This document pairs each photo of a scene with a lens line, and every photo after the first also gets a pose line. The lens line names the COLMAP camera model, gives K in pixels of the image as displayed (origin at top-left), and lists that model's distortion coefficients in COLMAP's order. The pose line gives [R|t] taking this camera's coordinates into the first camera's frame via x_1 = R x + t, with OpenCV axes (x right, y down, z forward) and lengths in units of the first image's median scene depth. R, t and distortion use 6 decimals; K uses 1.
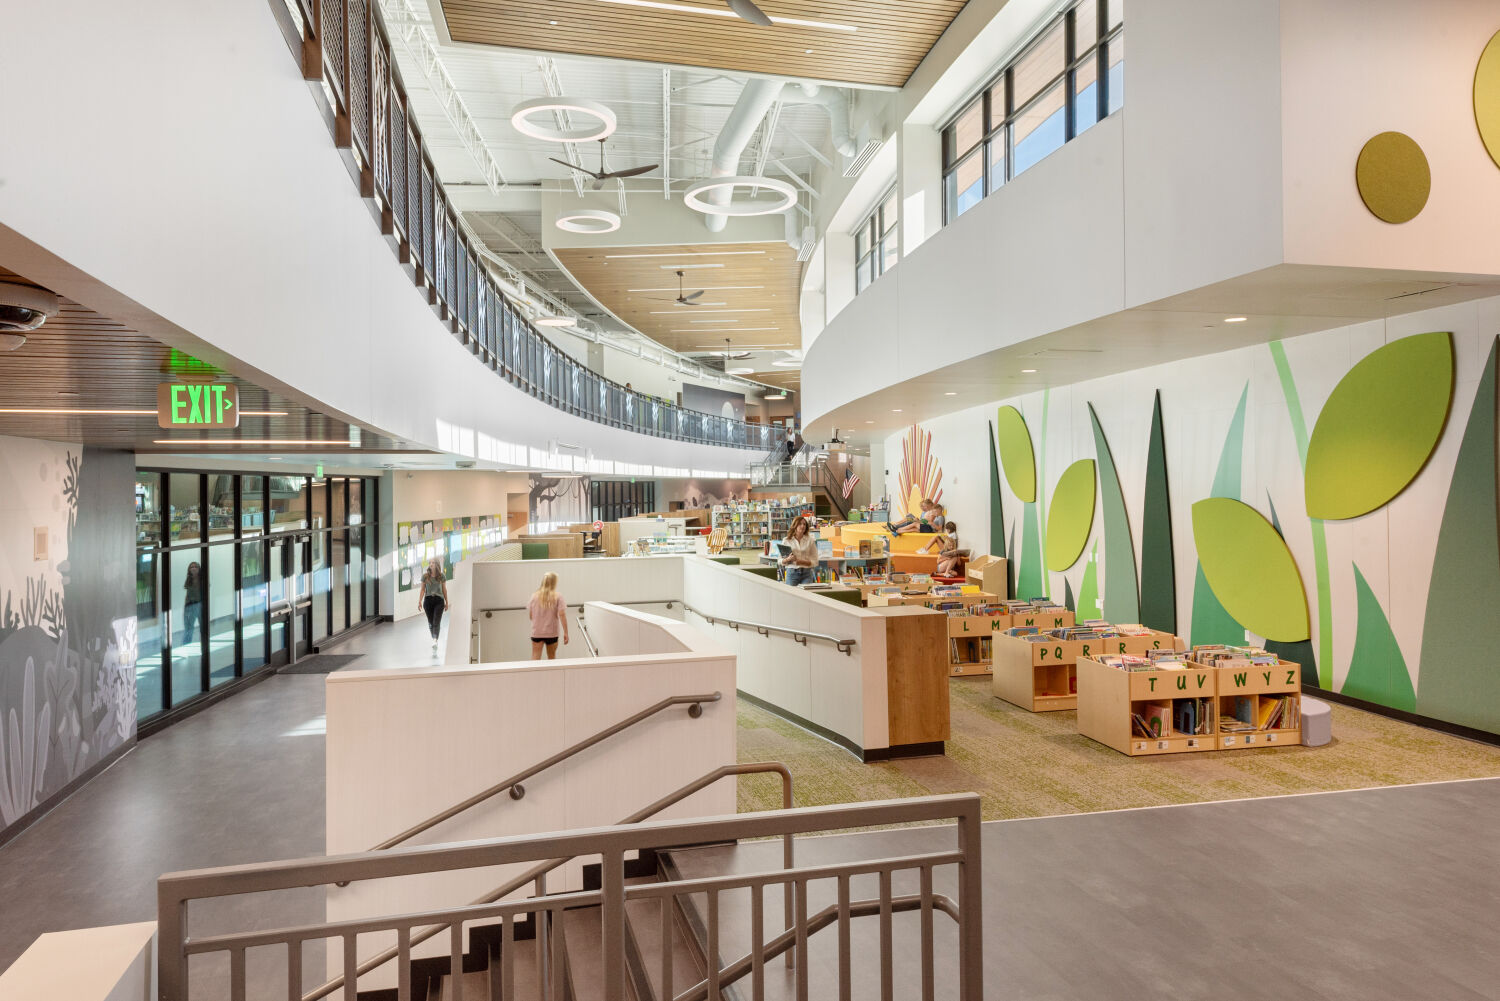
lens RADIAL K [[1011.8, 0, 739.7], [0, 1011.8, 464.5], [0, 0, 1]] dist [0.011971, 0.001302]
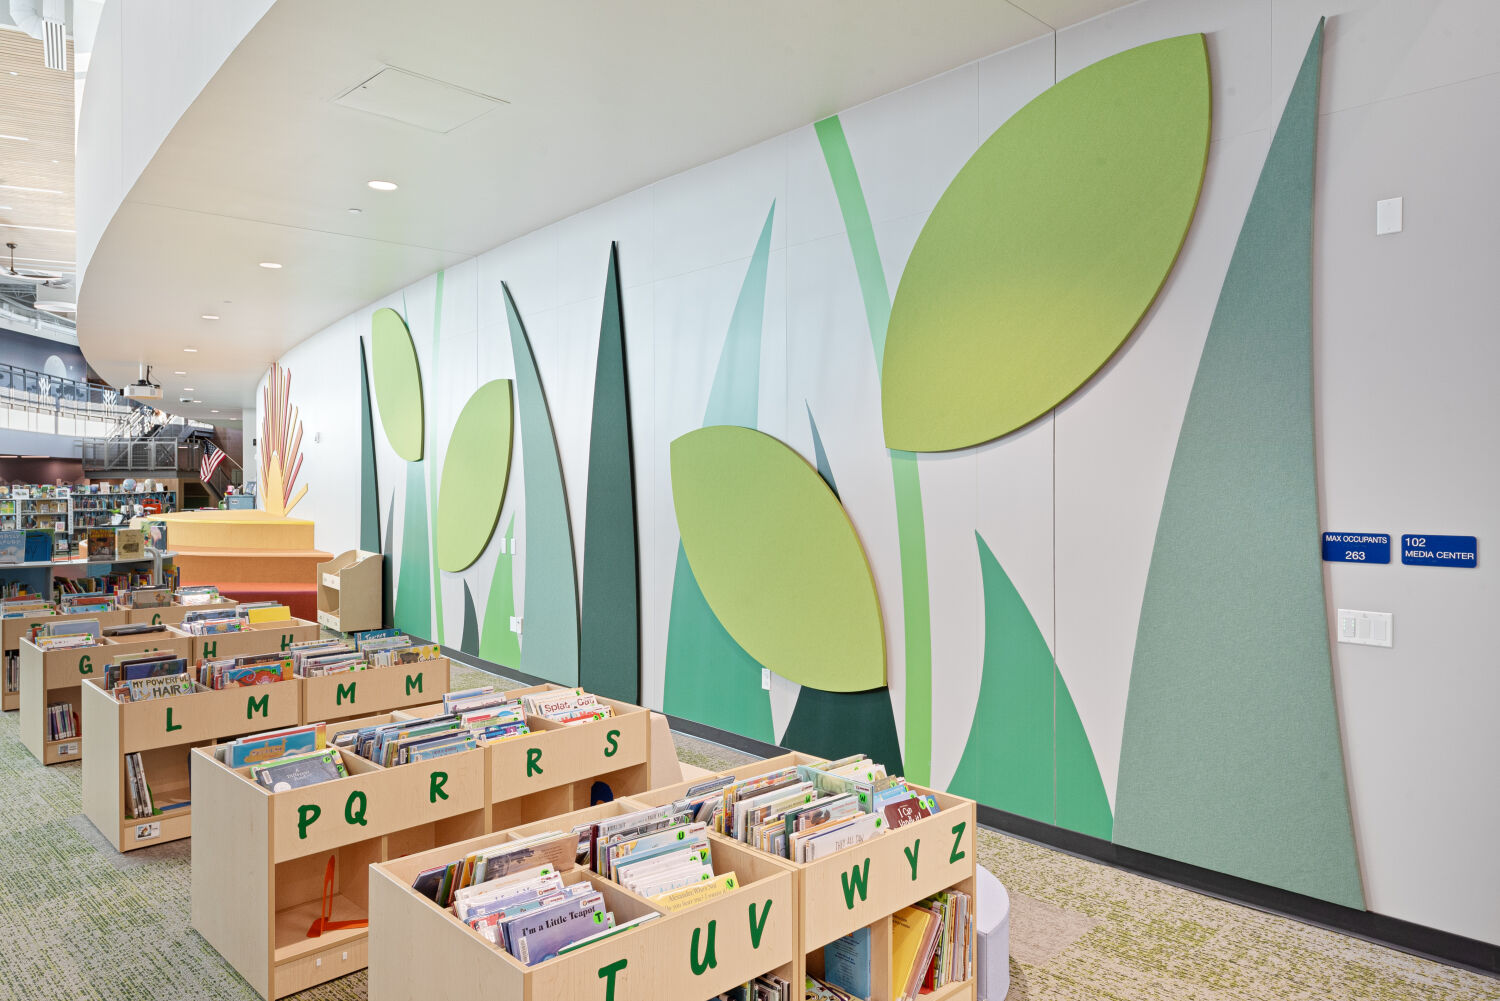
lens RADIAL K [[1011.8, 0, 749.3], [0, 1011.8, 490.1], [0, 0, 1]] dist [0.011971, 0.001302]
pose [[0.859748, 0.001646, 0.510716, 0.217796], [-0.015041, 0.999643, 0.022099, 0.056766], [-0.510497, -0.026681, 0.859465, 0.545309]]
